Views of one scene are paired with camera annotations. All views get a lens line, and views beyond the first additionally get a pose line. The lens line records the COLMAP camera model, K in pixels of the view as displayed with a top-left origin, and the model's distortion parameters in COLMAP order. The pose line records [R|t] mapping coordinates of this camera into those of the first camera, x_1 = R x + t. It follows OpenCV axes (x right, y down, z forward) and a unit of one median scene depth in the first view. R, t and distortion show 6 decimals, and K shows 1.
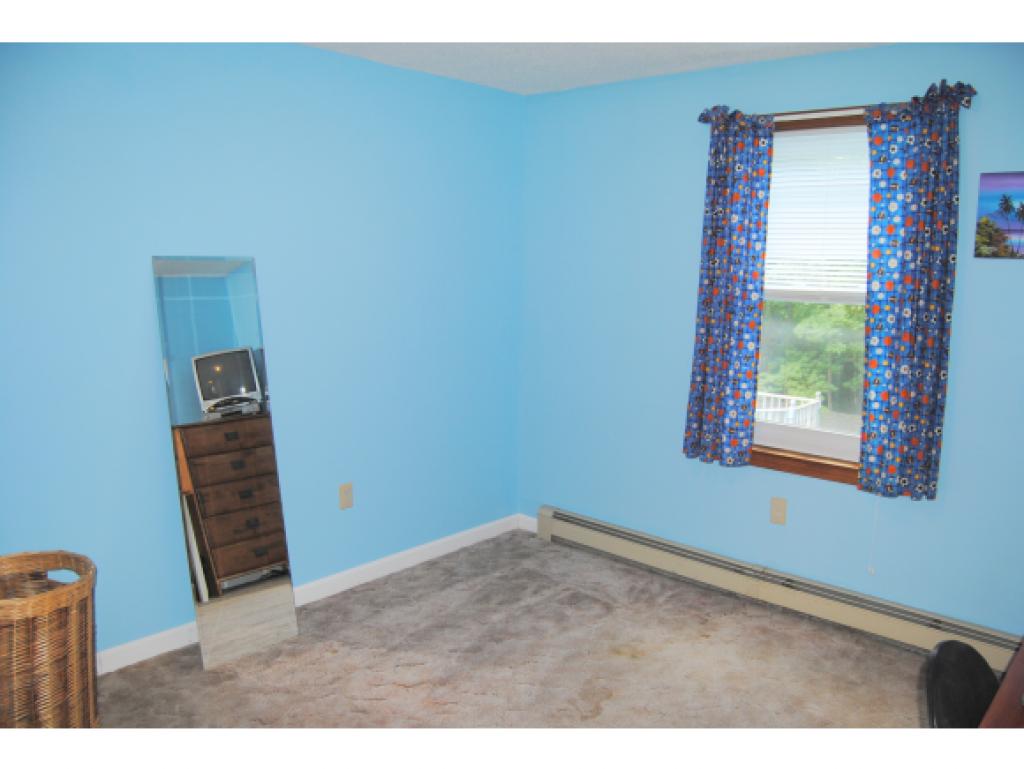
lens RADIAL K [[812.8, 0, 514.6], [0, 812.8, 383.4], [0, 0, 1]] dist [-0.083022, 0.028186]
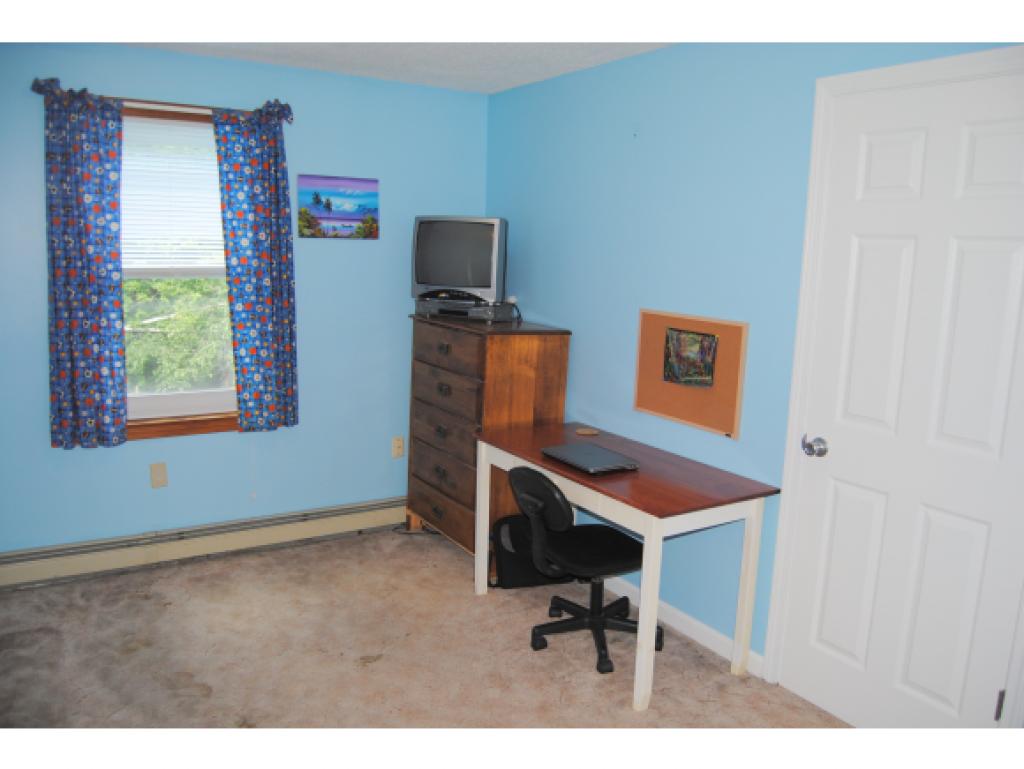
lens RADIAL K [[812.8, 0, 515.6], [0, 812.8, 384.3], [0, 0, 1]] dist [-0.083022, 0.028186]
pose [[0.269762, -0.167512, 0.948245, -0.594816], [0.125947, 0.982431, 0.137721, -0.052496], [-0.954655, 0.082277, 0.286120, 0.260899]]
